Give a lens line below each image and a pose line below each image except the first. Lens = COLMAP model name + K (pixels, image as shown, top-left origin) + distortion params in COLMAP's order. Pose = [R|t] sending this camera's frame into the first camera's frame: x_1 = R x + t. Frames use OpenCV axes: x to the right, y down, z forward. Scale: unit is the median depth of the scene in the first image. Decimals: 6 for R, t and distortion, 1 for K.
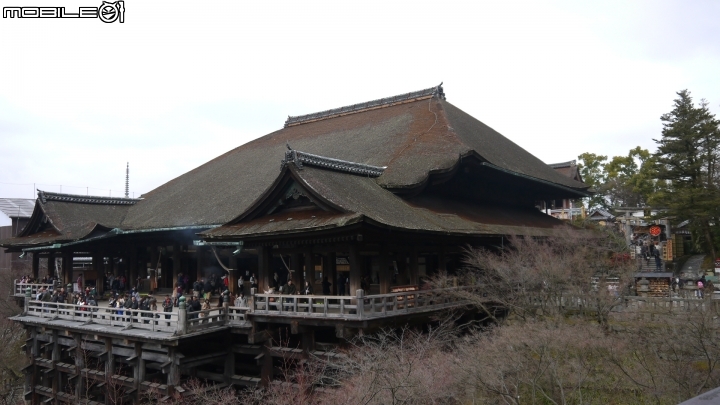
lens RADIAL K [[599.5, 0, 362.2], [0, 599.5, 201.2], [0, 0, 1]] dist [-0.036606, 0.028017]
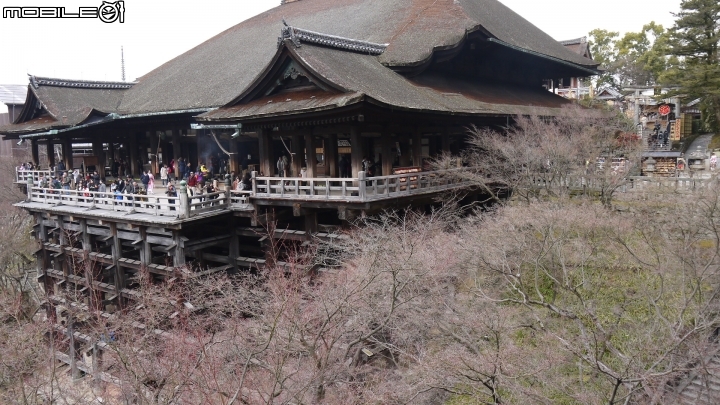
lens RADIAL K [[603.0, 0, 361.5], [0, 603.0, 198.6], [0, 0, 1]] dist [-0.043871, 0.032542]
pose [[0.999920, -0.010523, -0.006955, 0.001609], [0.011647, 0.981938, 0.188845, 0.003685], [0.004843, -0.188911, 0.981982, 0.015971]]
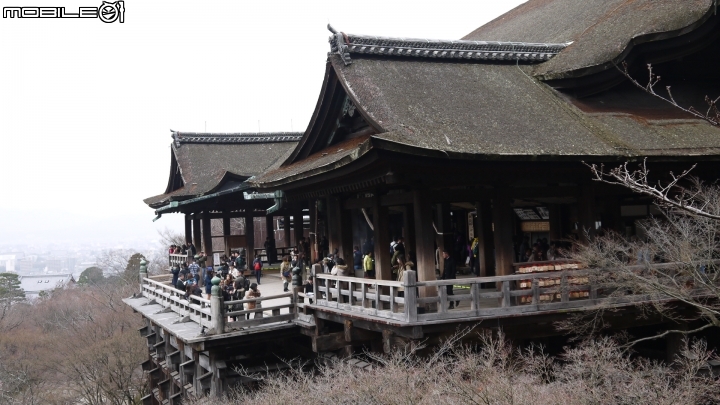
lens RADIAL K [[866.6, 0, 360.6], [0, 866.6, 209.2], [0, 0, 1]] dist [-0.017050, 0.000000]
pose [[0.869503, -0.030359, -0.492995, 0.287066], [0.078850, 0.993841, 0.077866, 0.019993], [0.487594, -0.106577, 0.866541, 0.230716]]
